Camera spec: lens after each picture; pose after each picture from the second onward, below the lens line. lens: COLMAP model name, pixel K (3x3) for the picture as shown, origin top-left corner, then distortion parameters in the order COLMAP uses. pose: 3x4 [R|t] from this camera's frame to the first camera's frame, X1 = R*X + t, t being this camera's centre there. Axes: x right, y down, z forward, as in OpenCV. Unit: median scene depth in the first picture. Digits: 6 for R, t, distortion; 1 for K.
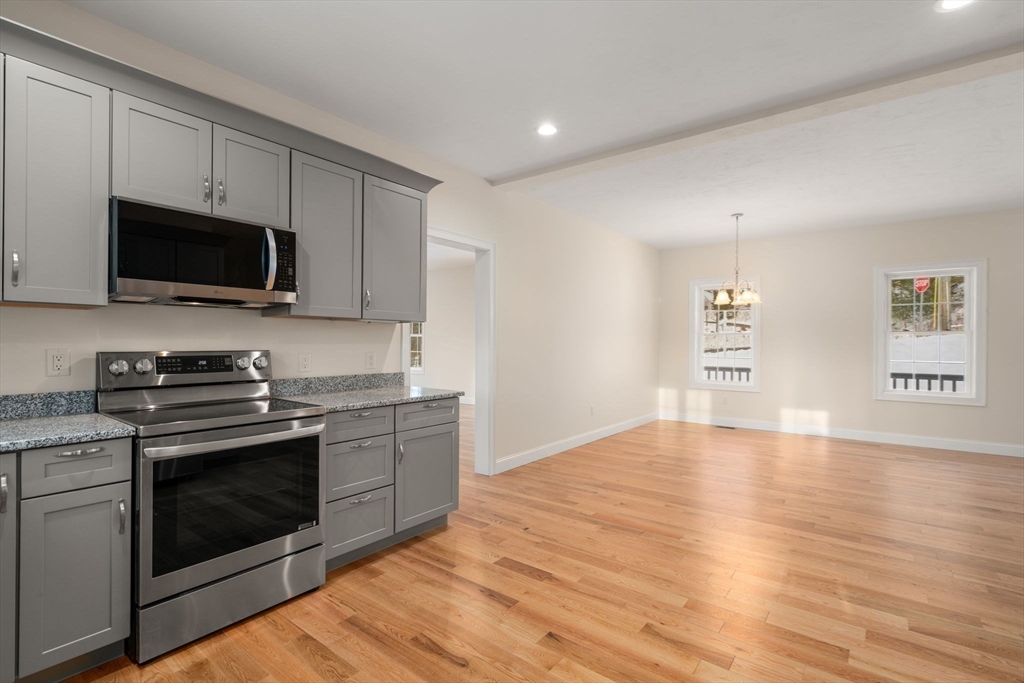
lens RADIAL K [[477.9, 0, 512.9], [0, 477.9, 343.9], [0, 0, 1]] dist [0.002130, 0.000012]
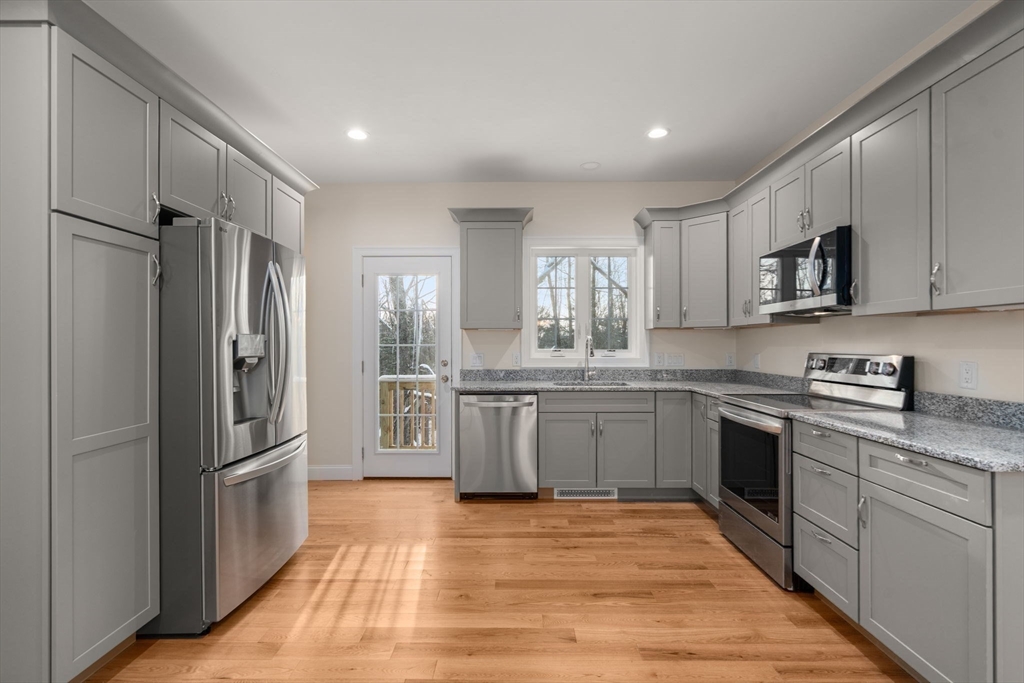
lens RADIAL K [[477.9, 0, 512.9], [0, 477.9, 343.9], [0, 0, 1]] dist [0.002130, 0.000012]
pose [[-0.793860, -0.003705, -0.608089, 0.653528], [-0.004146, 0.999991, -0.000680, -0.004847], [0.608086, 0.001982, -0.793868, 1.426519]]
